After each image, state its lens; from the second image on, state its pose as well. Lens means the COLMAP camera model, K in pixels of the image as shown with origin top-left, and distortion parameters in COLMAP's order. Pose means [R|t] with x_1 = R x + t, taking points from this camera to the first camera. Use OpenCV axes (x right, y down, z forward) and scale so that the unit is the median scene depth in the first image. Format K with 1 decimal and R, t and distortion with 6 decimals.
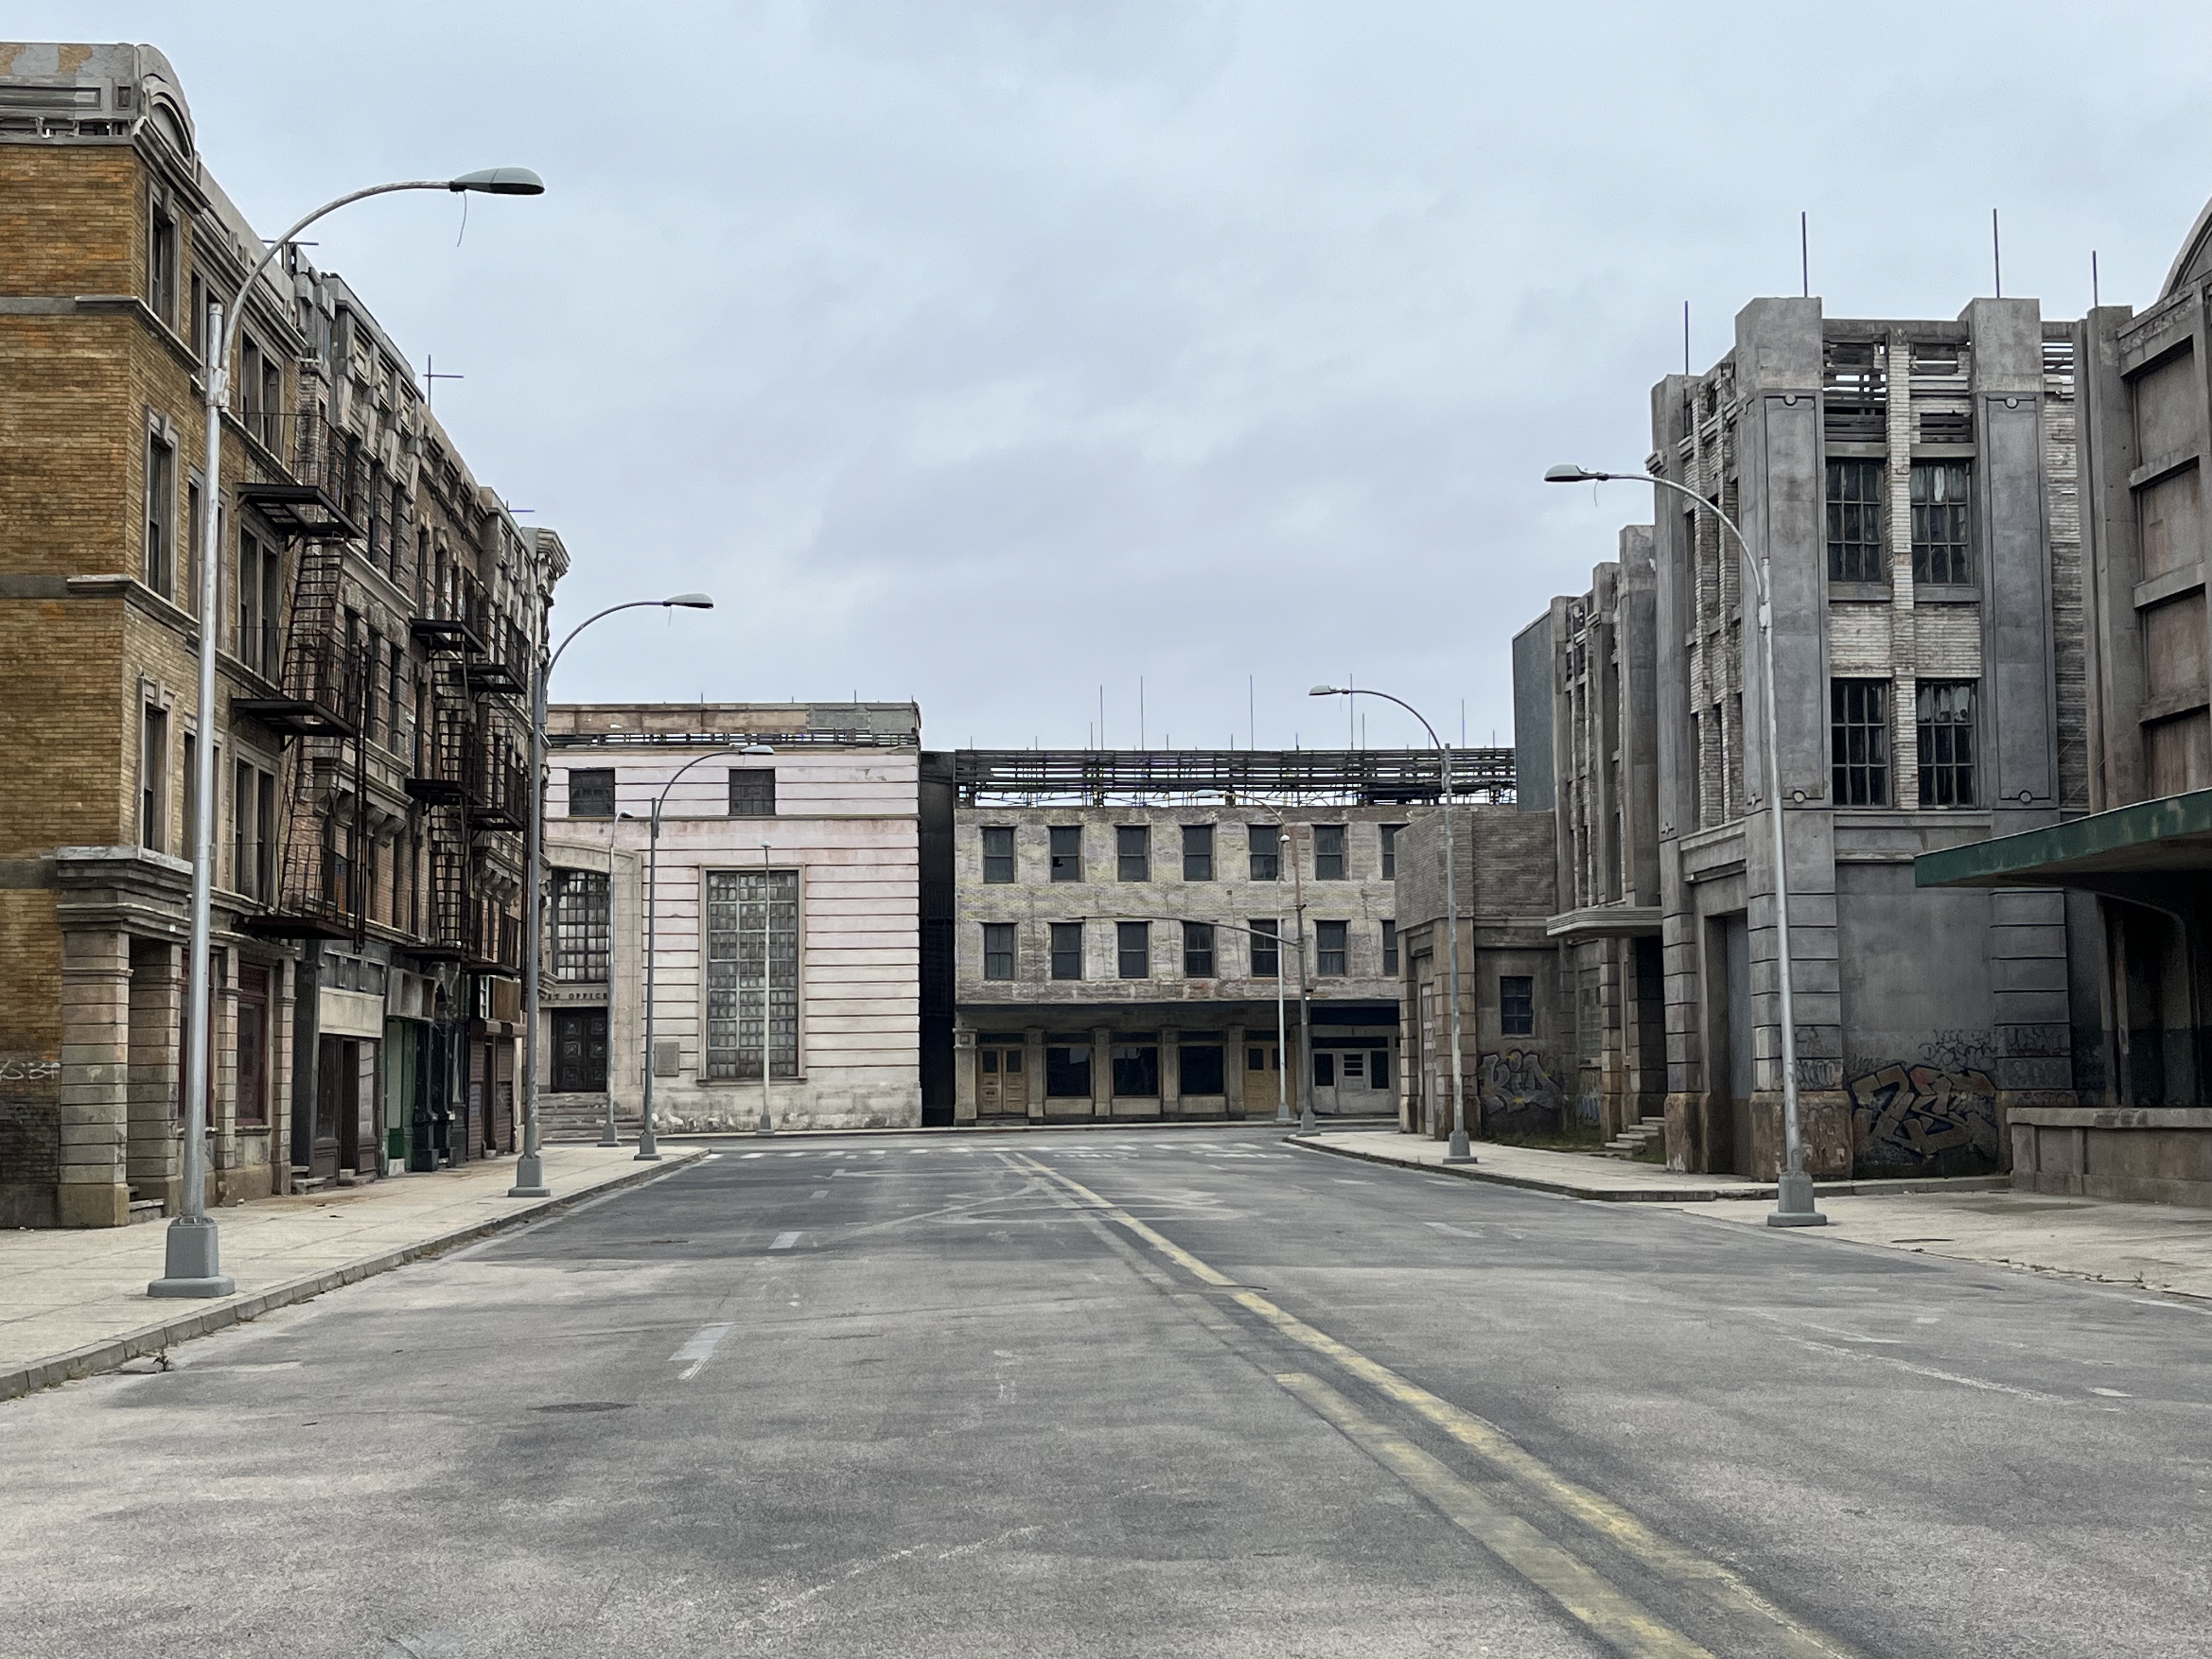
lens RADIAL K [[2885.0, 0, 1120.0], [0, 2885.0, 835.5], [0, 0, 1]] dist [0.172305, -0.613286]
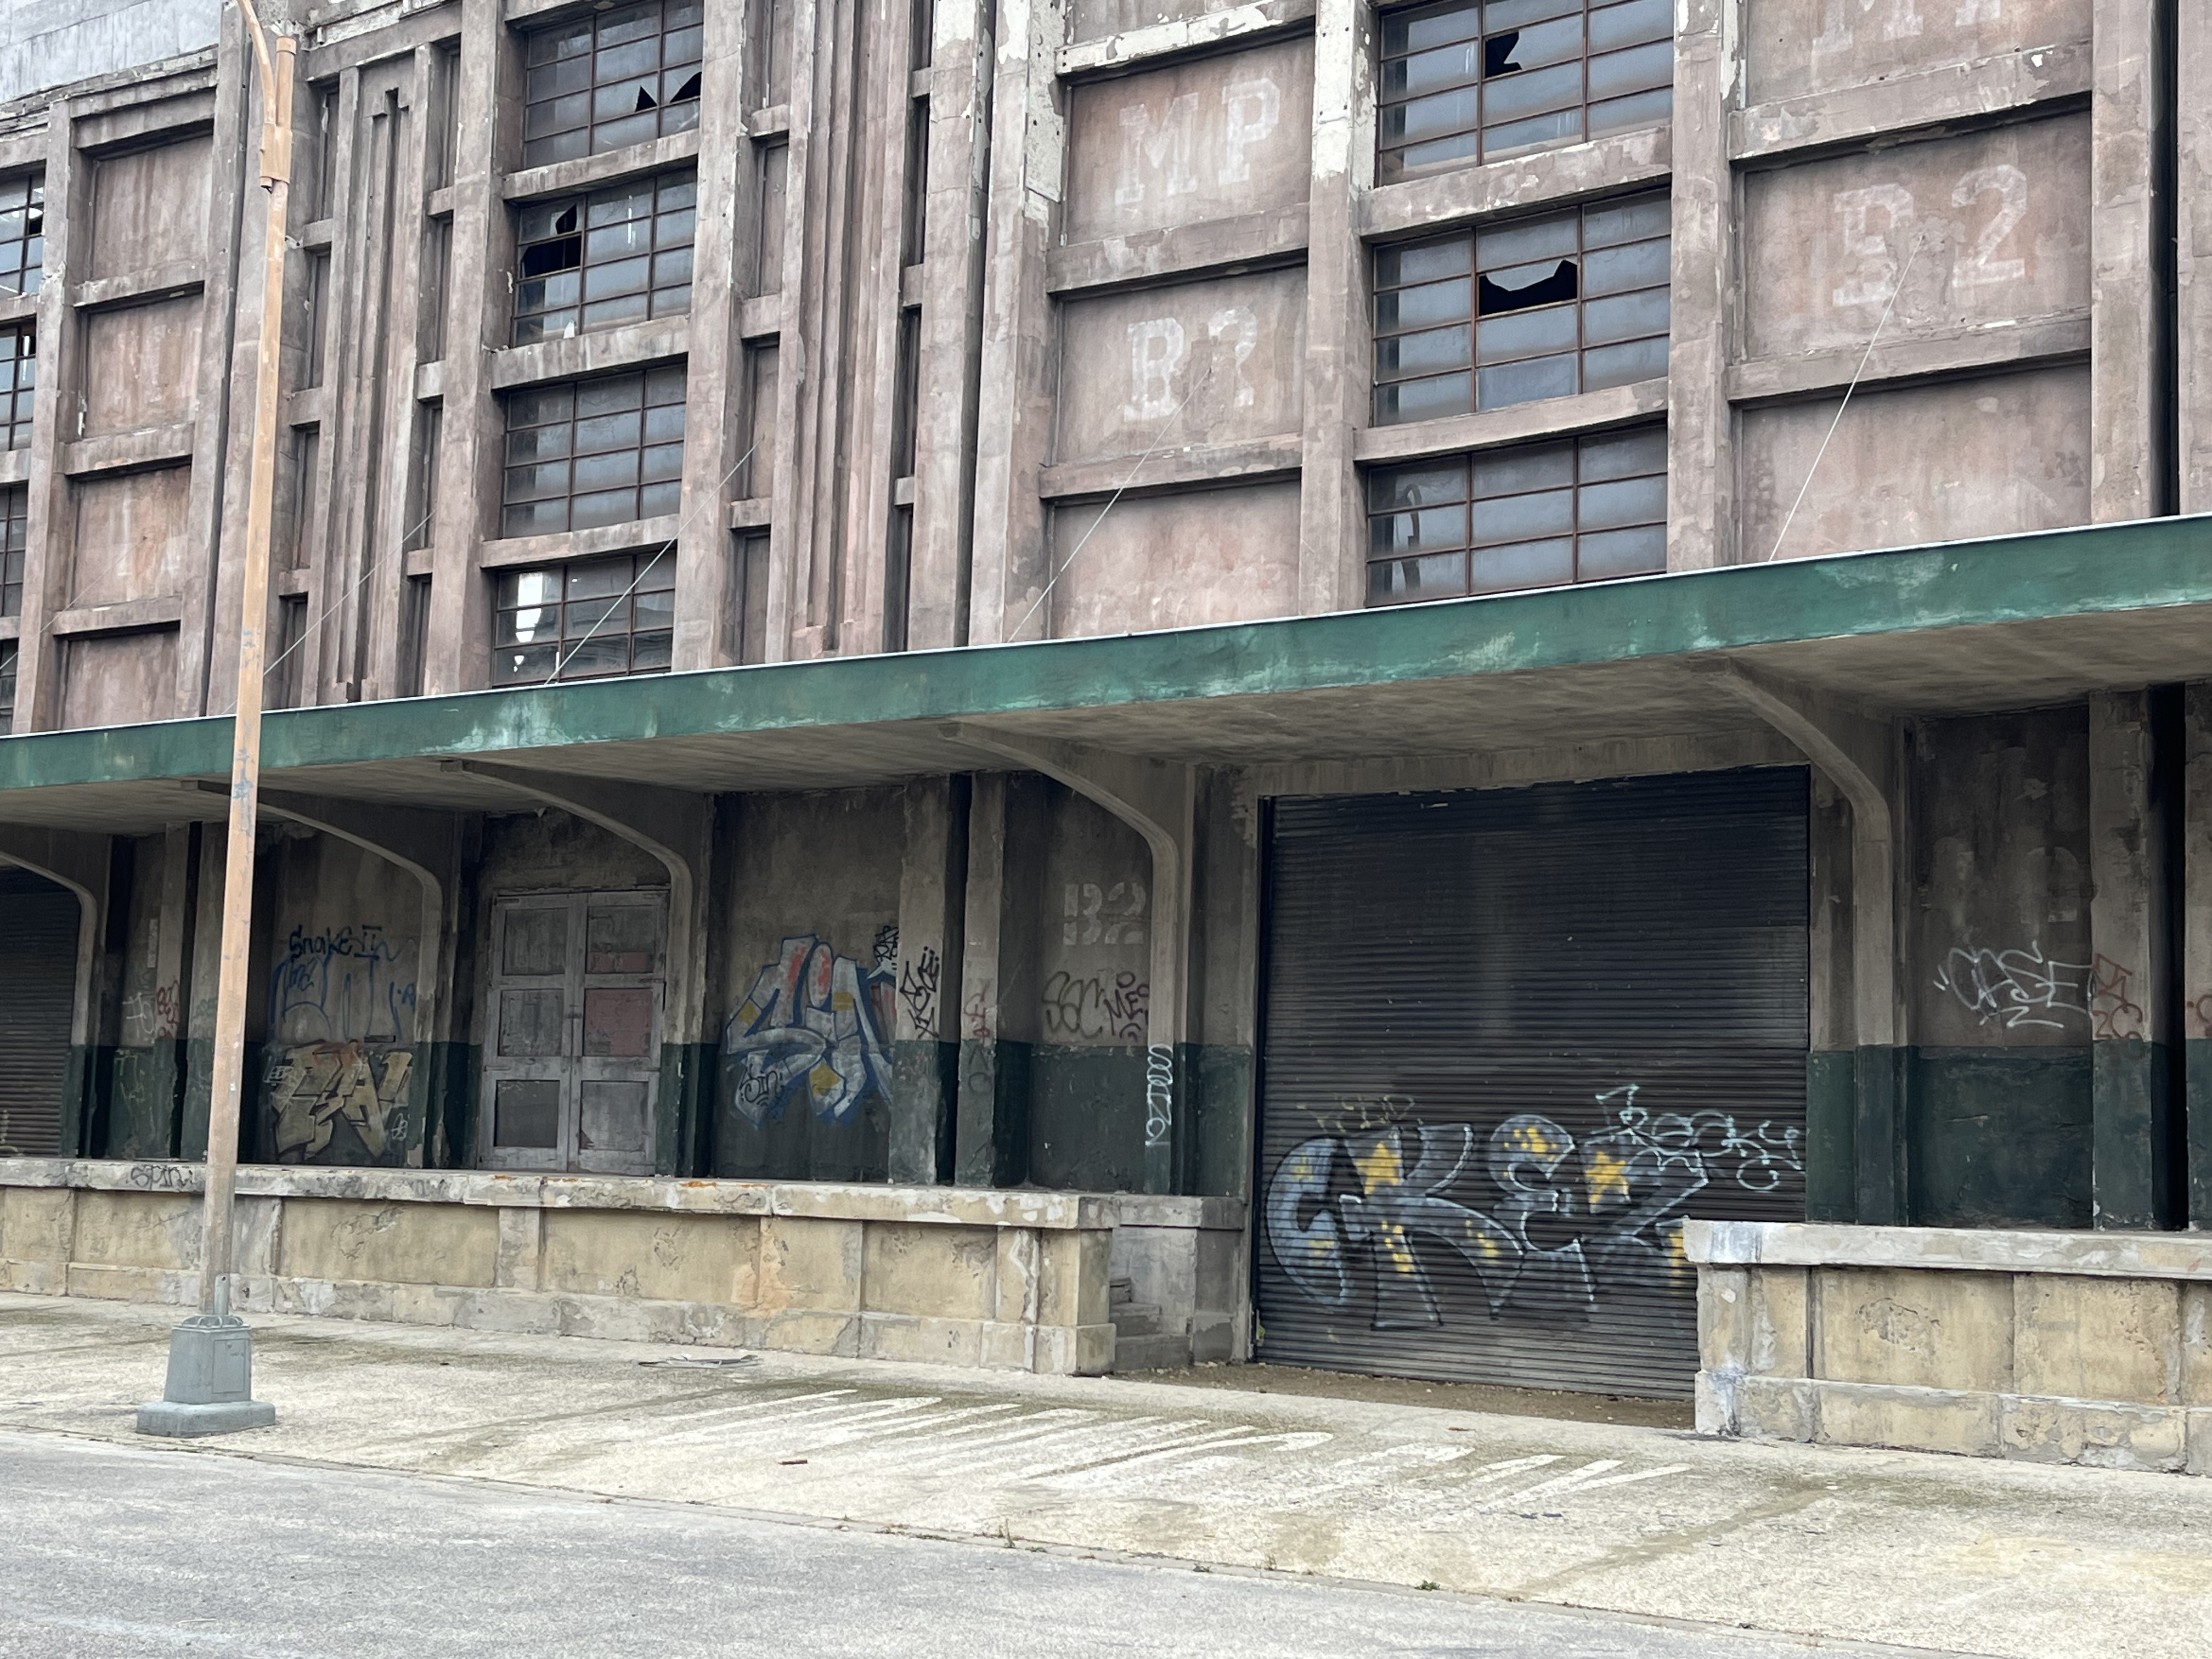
lens RADIAL K [[2885.0, 0, 1120.0], [0, 2885.0, 835.5], [0, 0, 1]] dist [0.172305, -0.613286]
pose [[0.653866, 0.088763, 0.751386, -0.034049], [-0.080951, 0.995601, -0.047169, 0.039085], [-0.752267, -0.029983, 0.658175, 0.479970]]
